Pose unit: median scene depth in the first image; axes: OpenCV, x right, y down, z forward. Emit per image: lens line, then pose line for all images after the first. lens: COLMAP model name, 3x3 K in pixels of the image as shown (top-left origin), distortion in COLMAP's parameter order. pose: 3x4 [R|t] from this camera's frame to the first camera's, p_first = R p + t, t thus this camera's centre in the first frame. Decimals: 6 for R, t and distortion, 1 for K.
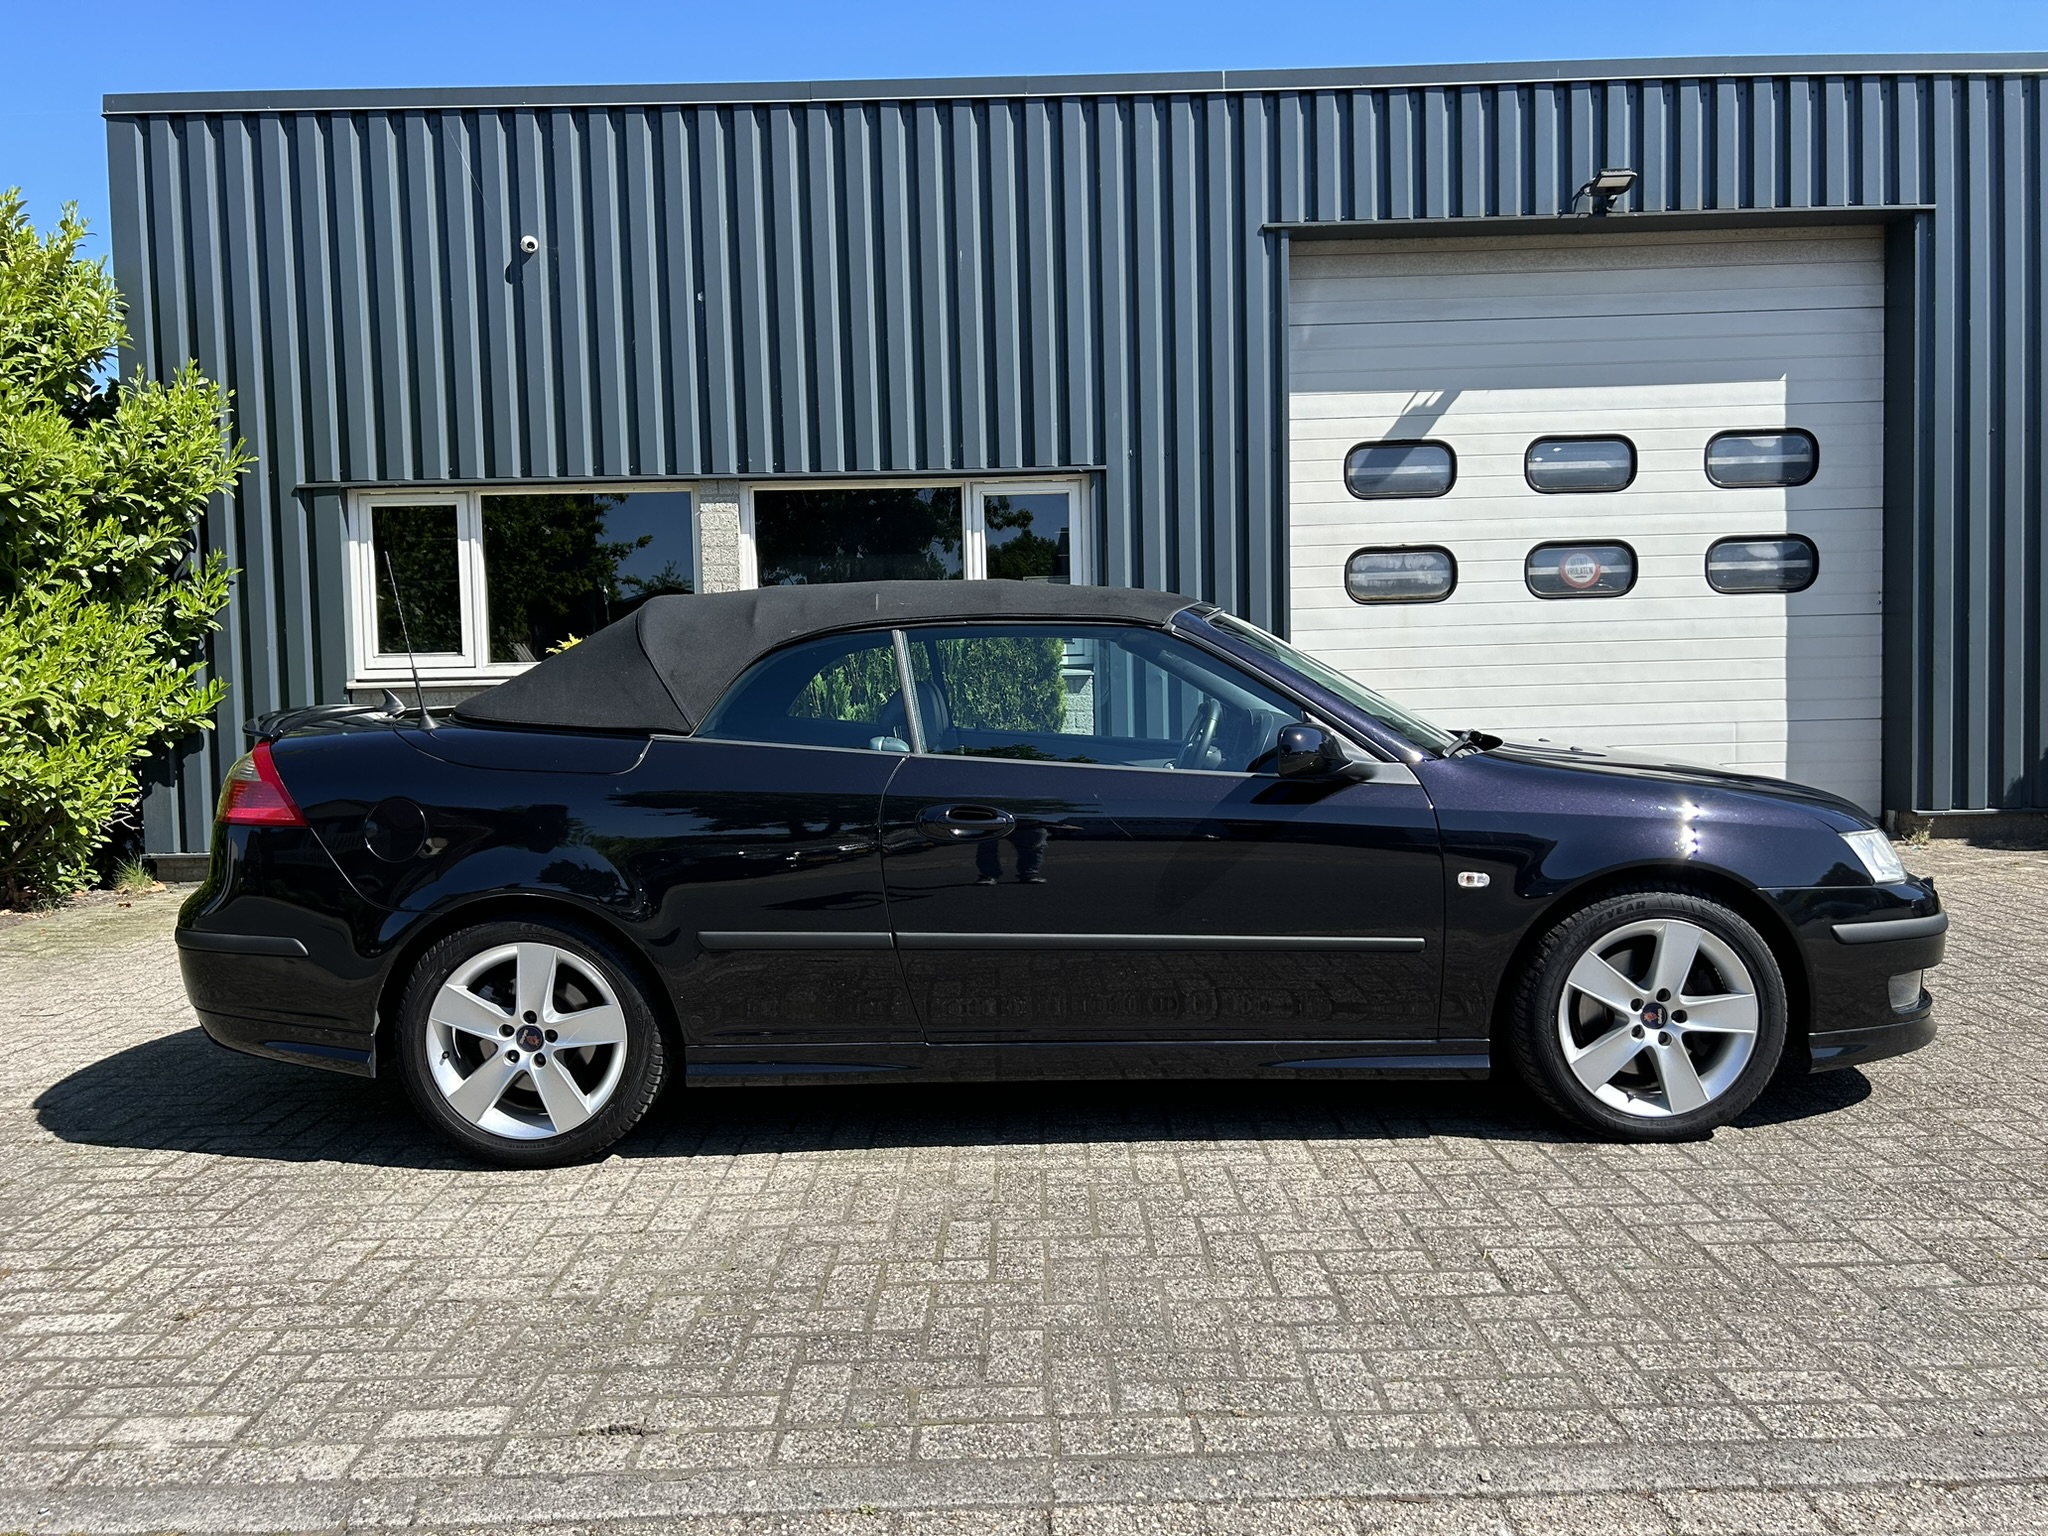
lens RADIAL K [[1560.1, 0, 1023.4], [0, 1560.1, 766.8], [0, 0, 1]] dist [0.030303, -0.028273]
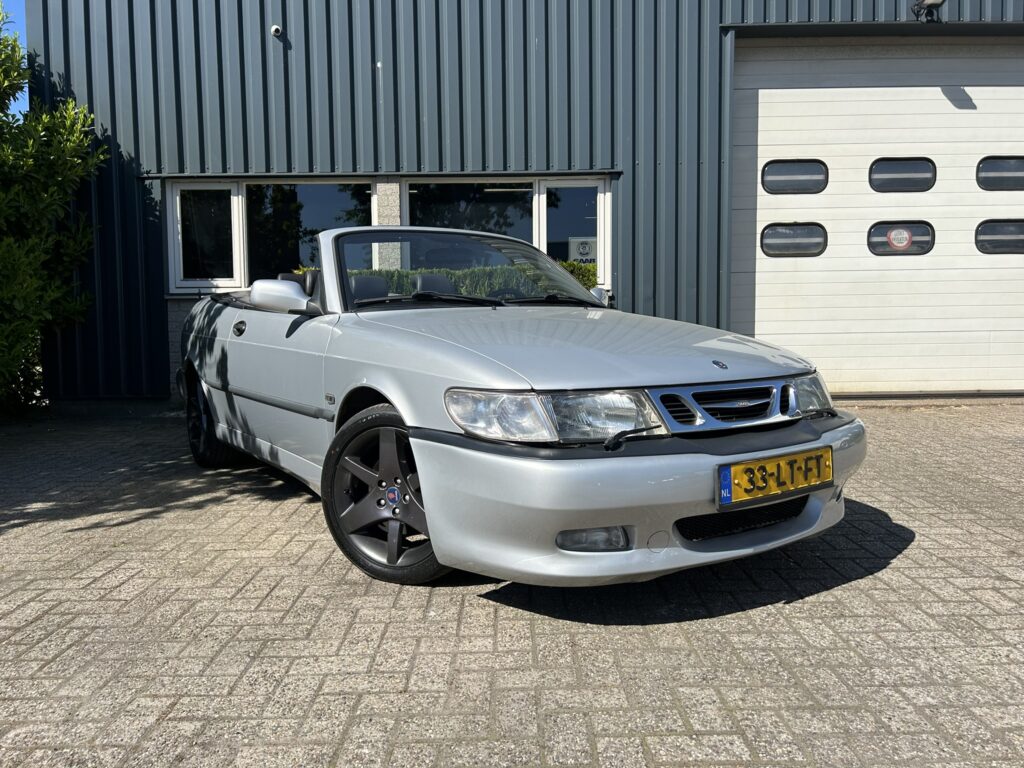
lens RADIAL K [[780.1, 0, 507.0], [0, 780.1, 381.6], [0, 0, 1]] dist [0.030303, -0.028273]
pose [[0.999916, 0.012980, -0.000044, -0.161696], [-0.012979, 0.999858, 0.010745, 0.060689], [0.000184, -0.010744, 0.999942, 0.406587]]
